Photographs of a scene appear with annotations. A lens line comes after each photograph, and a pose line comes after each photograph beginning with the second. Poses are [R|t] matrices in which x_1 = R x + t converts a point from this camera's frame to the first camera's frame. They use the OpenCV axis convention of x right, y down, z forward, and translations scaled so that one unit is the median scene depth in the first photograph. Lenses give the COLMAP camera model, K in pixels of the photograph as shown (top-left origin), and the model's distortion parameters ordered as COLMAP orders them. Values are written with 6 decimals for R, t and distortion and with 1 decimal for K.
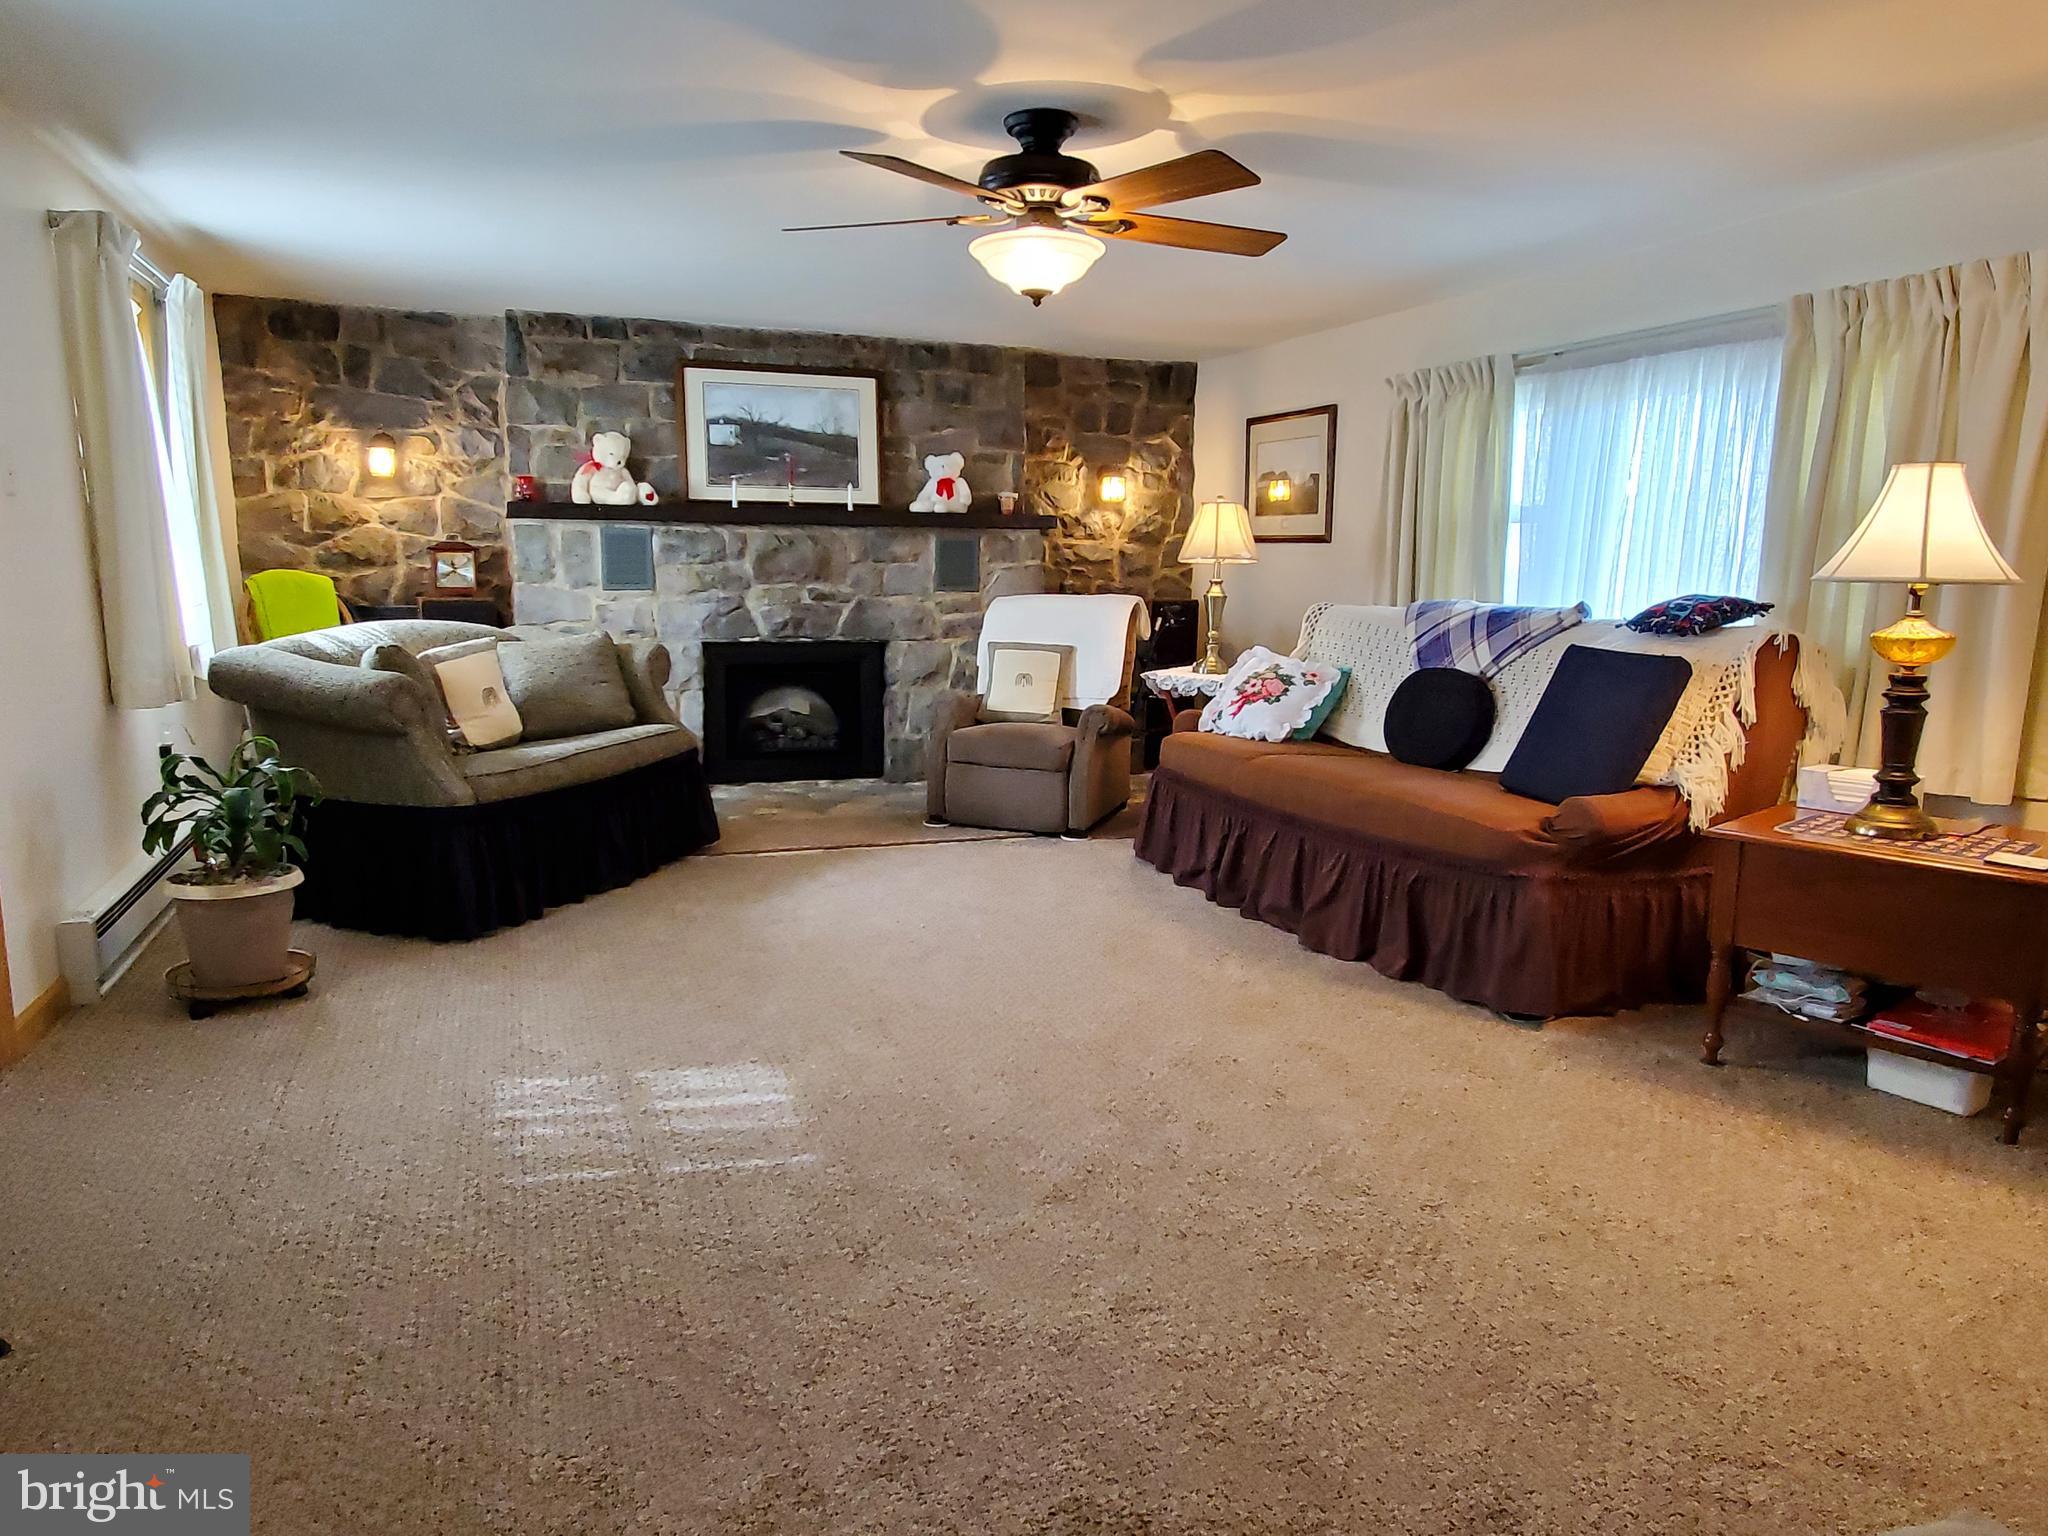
lens RADIAL K [[1353.3, 0, 1020.5], [0, 1353.3, 778.3], [0, 0, 1]] dist [0.005045, -0.003633]
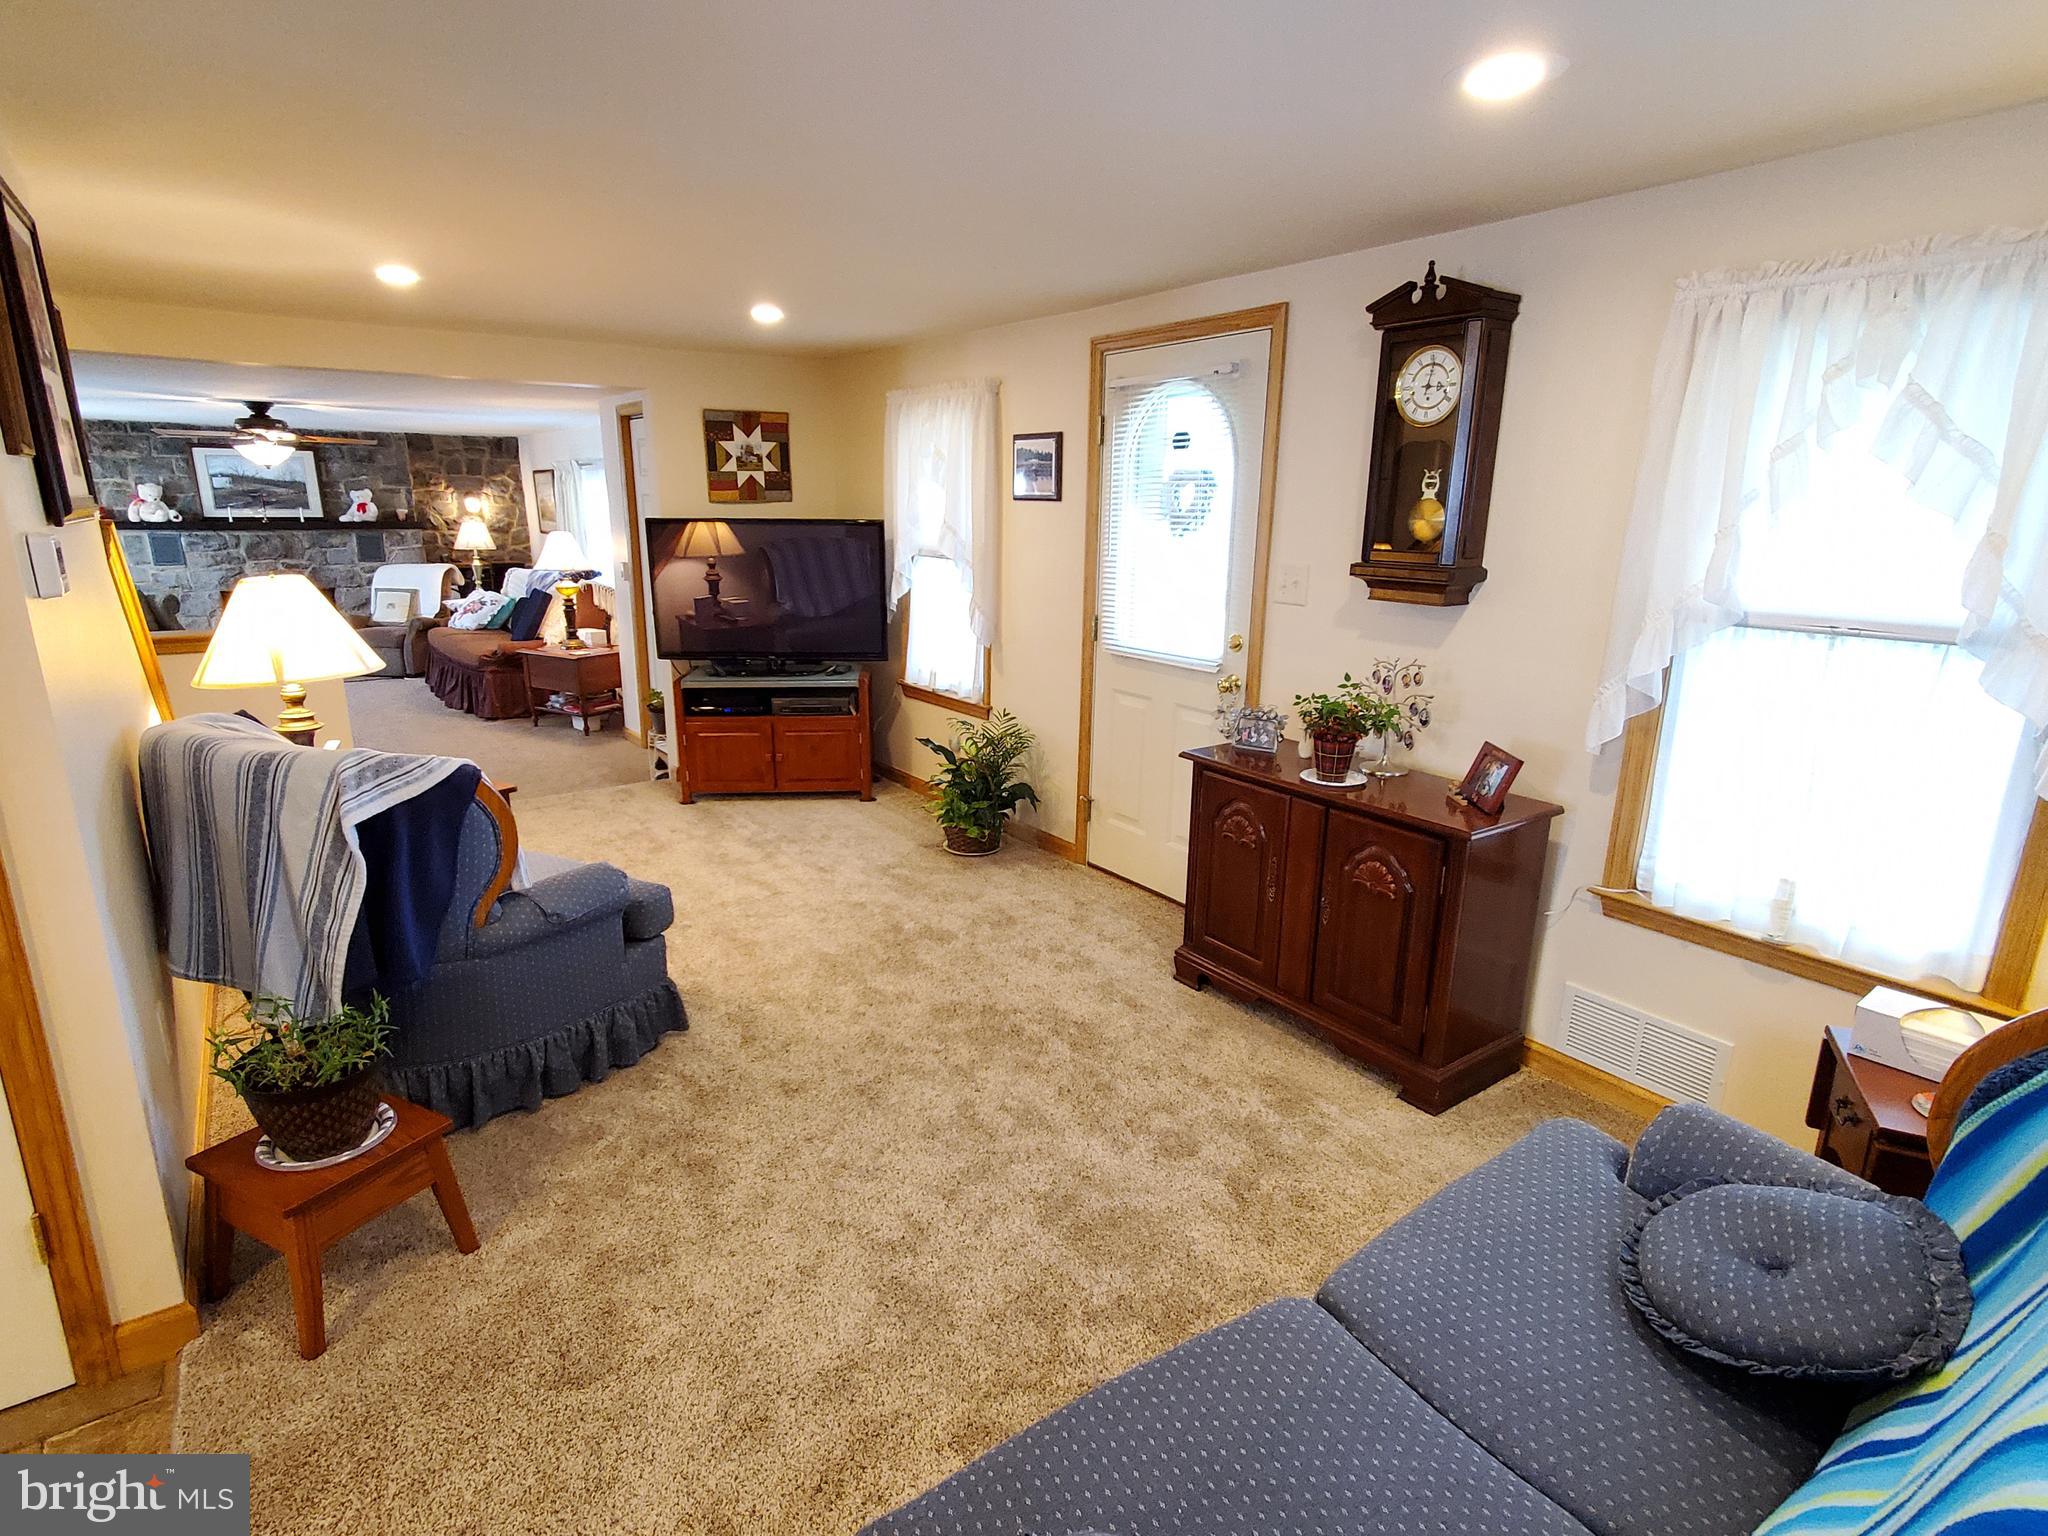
lens RADIAL K [[1048.8, 0, 1003.3], [0, 1048.8, 785.3], [0, 0, 1]] dist [-0.008837, 0.011436]
pose [[0.965691, -0.072196, 0.249458, 0.460060], [0.045913, 0.992912, 0.109624, 0.064248], [-0.255605, -0.094409, 0.962161, -0.776142]]
